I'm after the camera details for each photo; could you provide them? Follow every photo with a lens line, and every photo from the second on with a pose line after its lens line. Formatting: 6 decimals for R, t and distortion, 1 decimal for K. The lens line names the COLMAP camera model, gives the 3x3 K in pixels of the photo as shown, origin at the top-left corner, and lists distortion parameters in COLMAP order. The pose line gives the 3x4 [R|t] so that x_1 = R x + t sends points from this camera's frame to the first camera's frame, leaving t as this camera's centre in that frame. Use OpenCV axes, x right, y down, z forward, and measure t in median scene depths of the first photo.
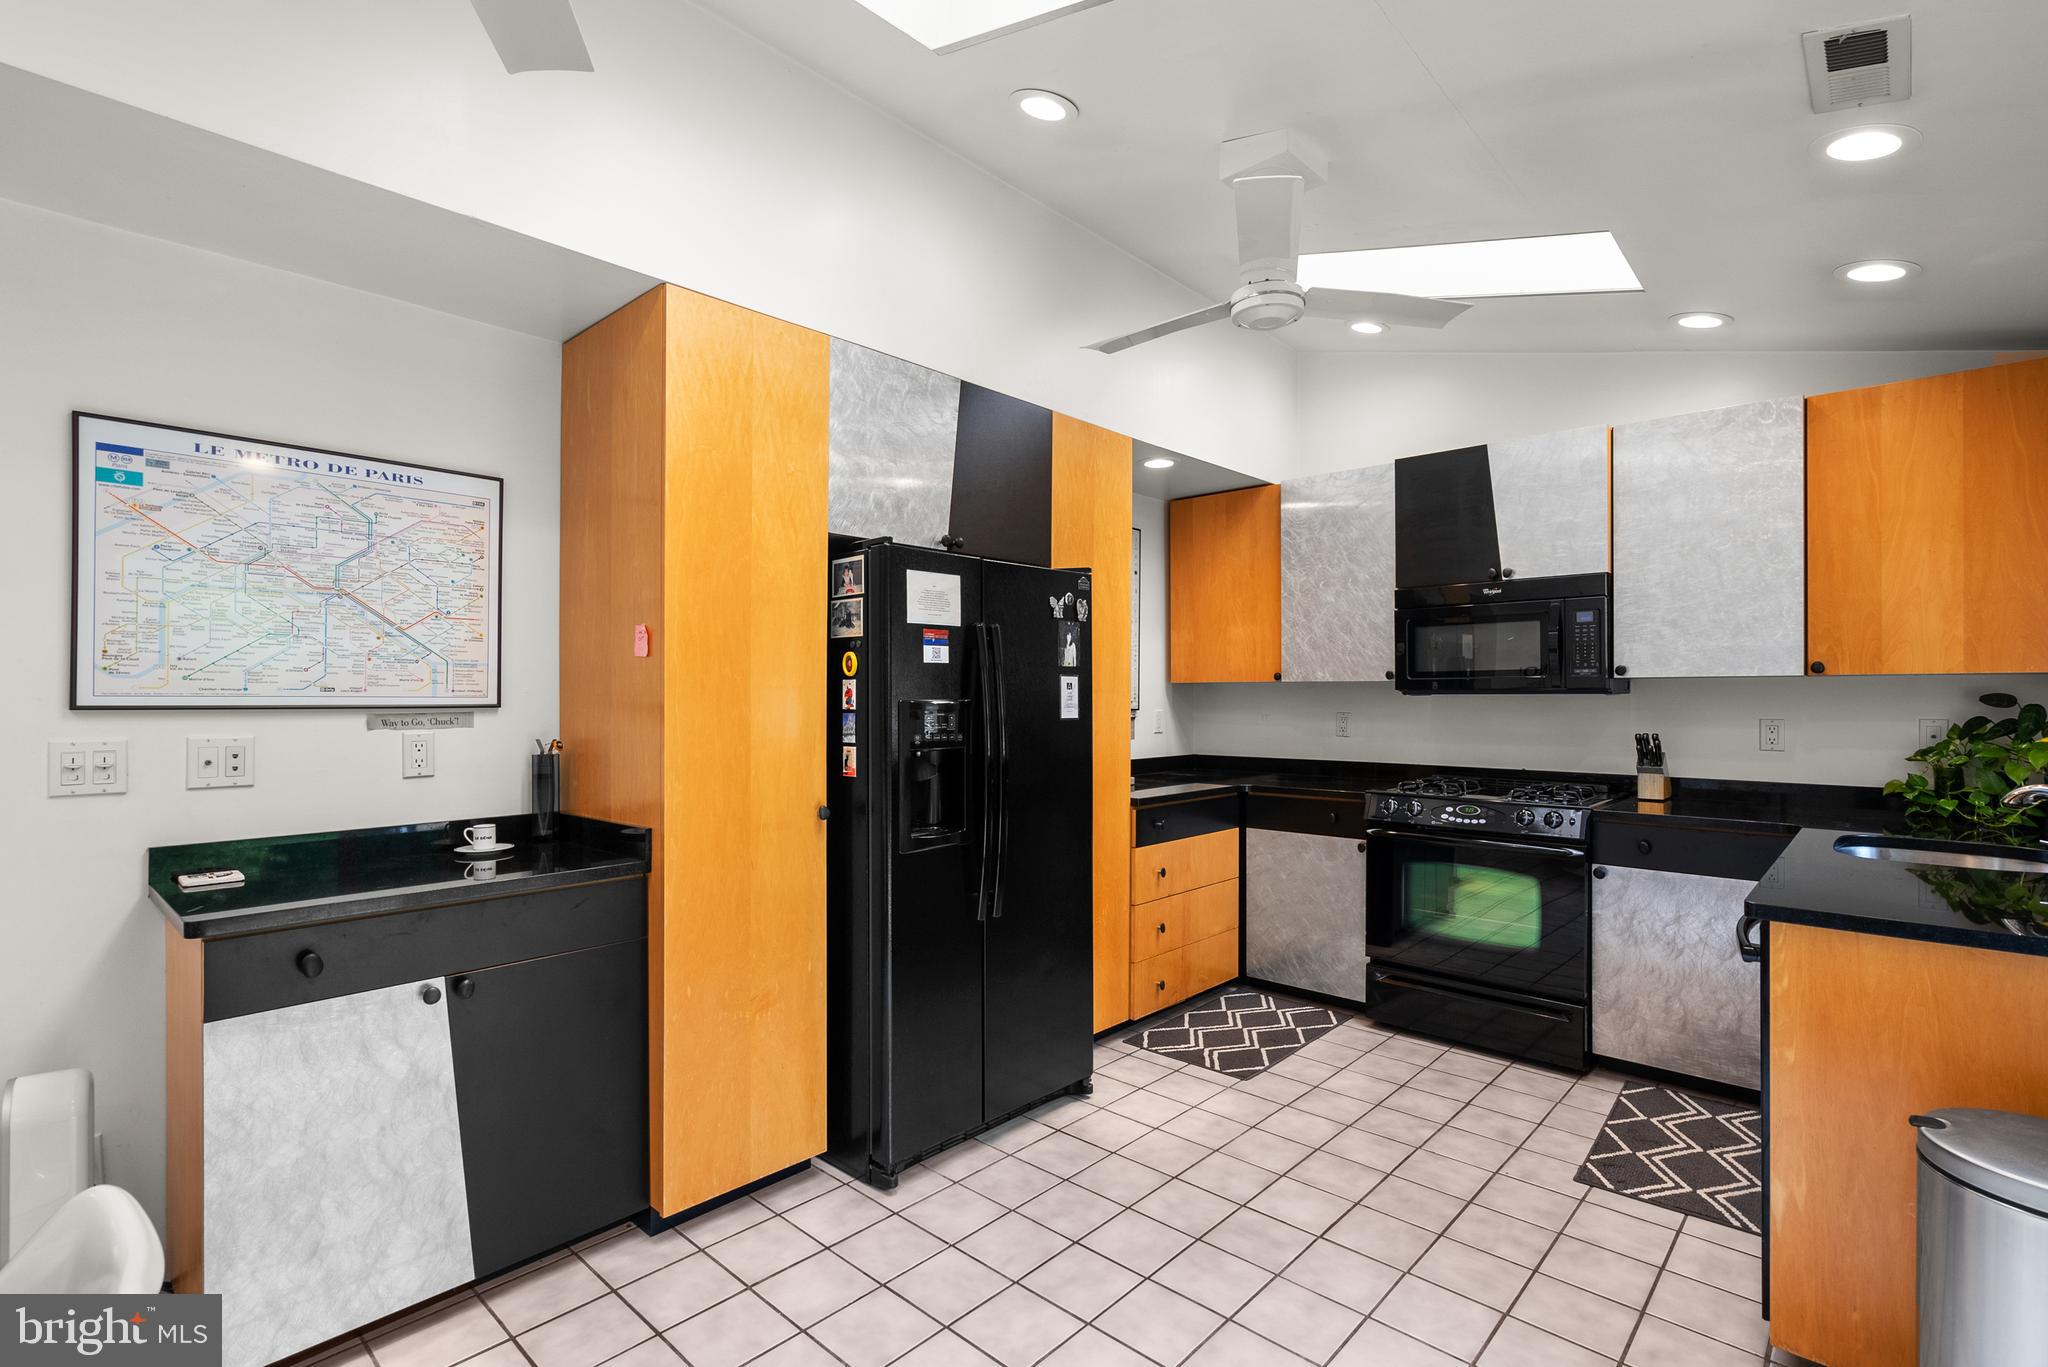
lens RADIAL K [[943.5, 0, 1018.7], [0, 943.5, 697.7], [0, 0, 1]] dist [-0.010170, 0.004332]
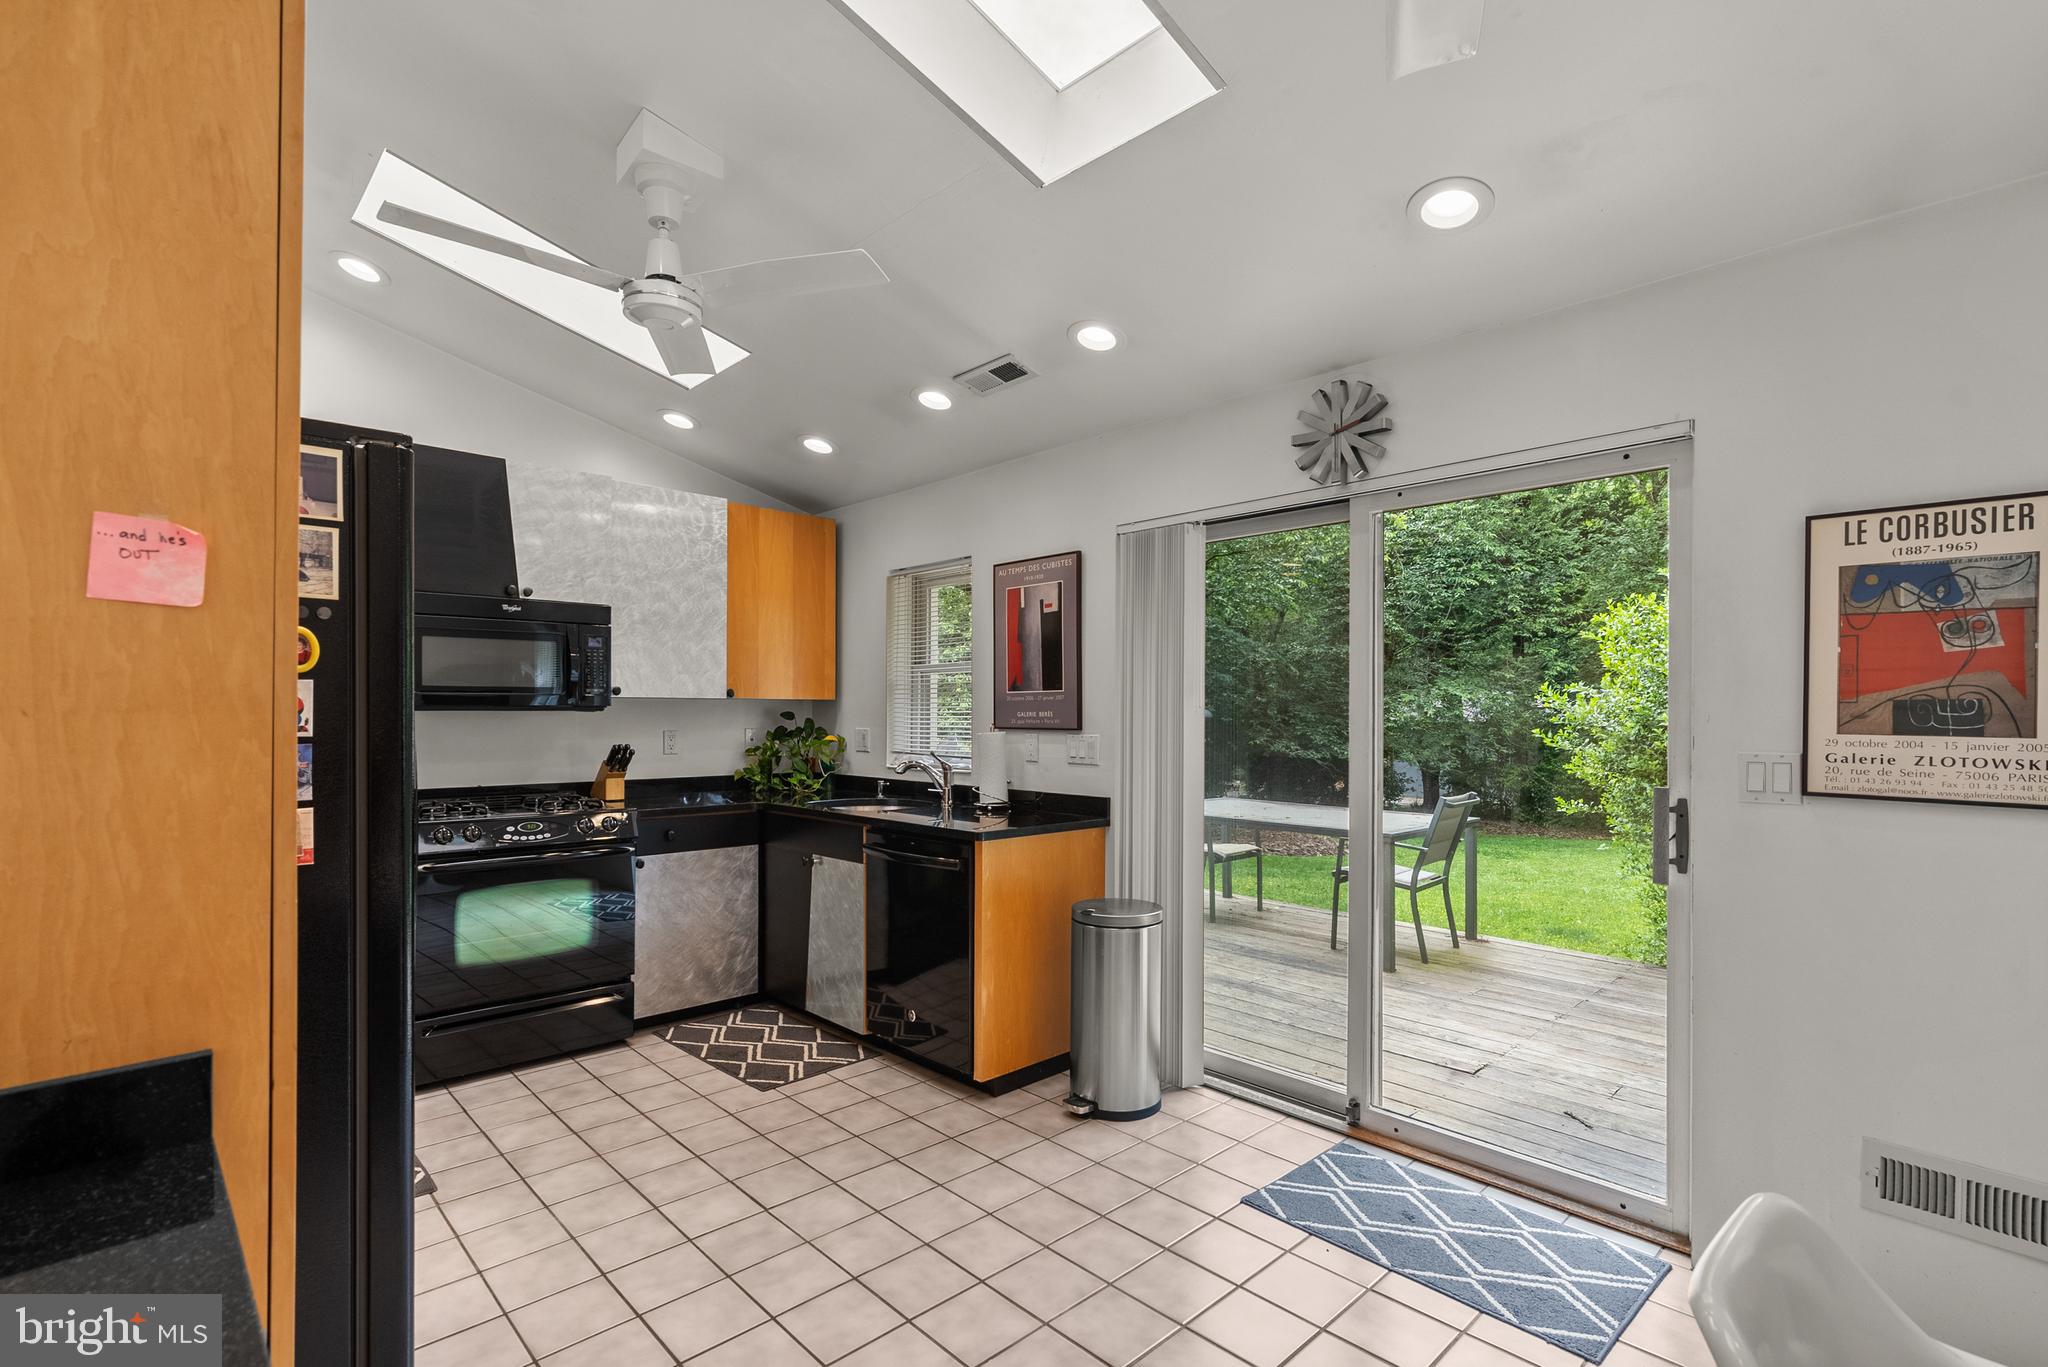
lens RADIAL K [[943.5, 0, 1024.2], [0, 943.5, 712.5], [0, 0, 1]] dist [-0.010170, 0.004332]
pose [[0.060206, 0.001389, 0.998185, -0.572799], [0.001223, 0.999998, -0.001465, 0.000143], [-0.998185, 0.001309, 0.060204, 0.487040]]
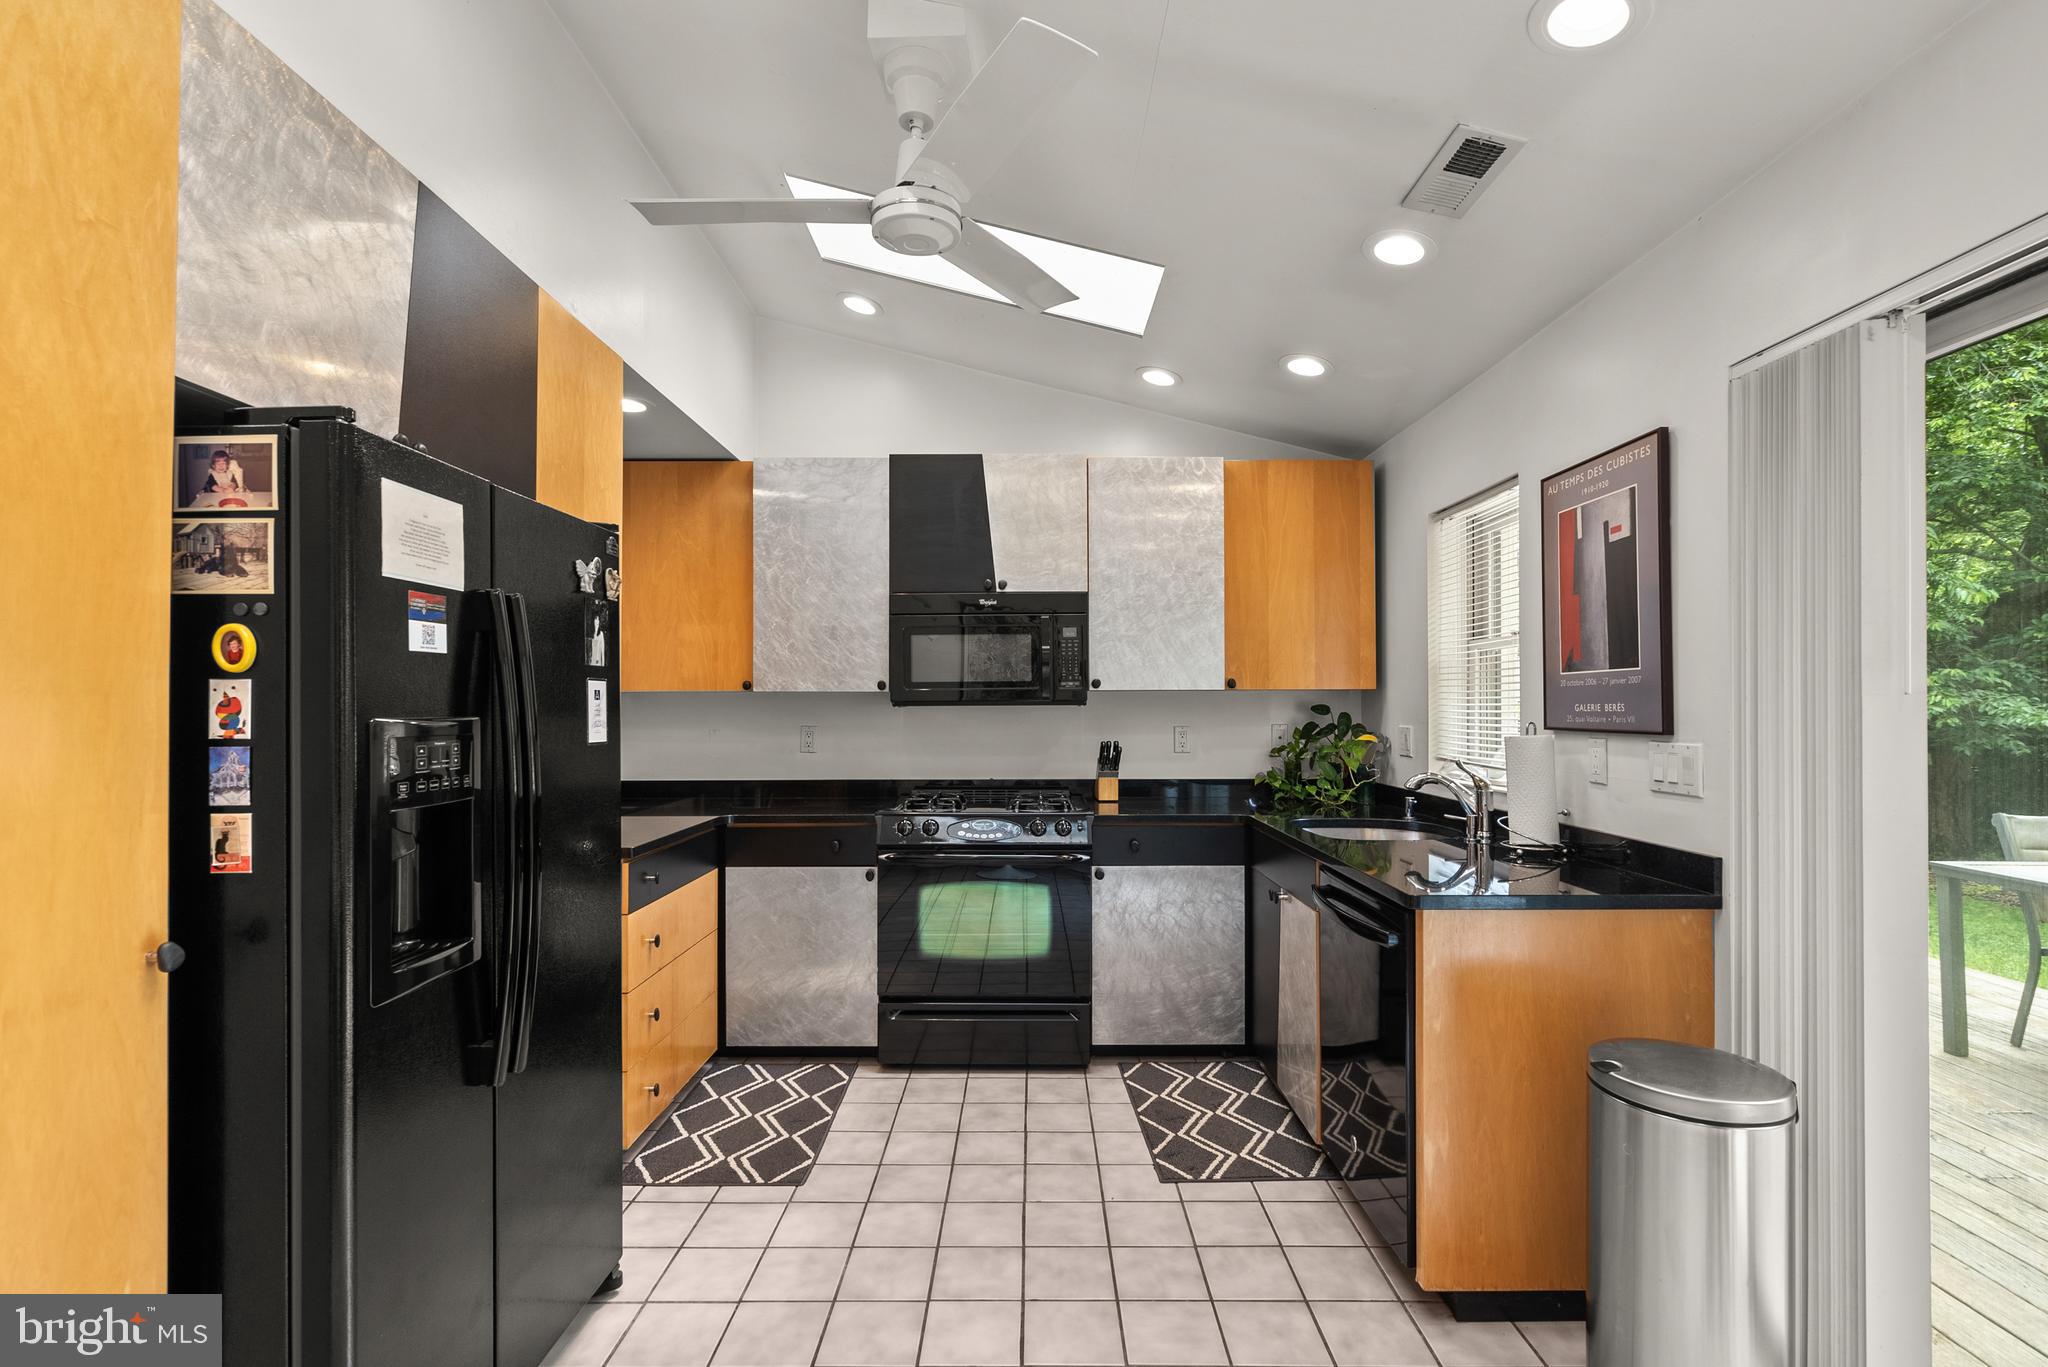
lens RADIAL K [[943.5, 0, 1028.7], [0, 943.5, 702.3], [0, 0, 1]] dist [-0.010170, 0.004332]
pose [[0.730876, 0.000229, 0.682510, -0.180595], [0.004474, 0.999977, -0.005126, -0.002314], [-0.682495, 0.006799, 0.730858, 0.298709]]
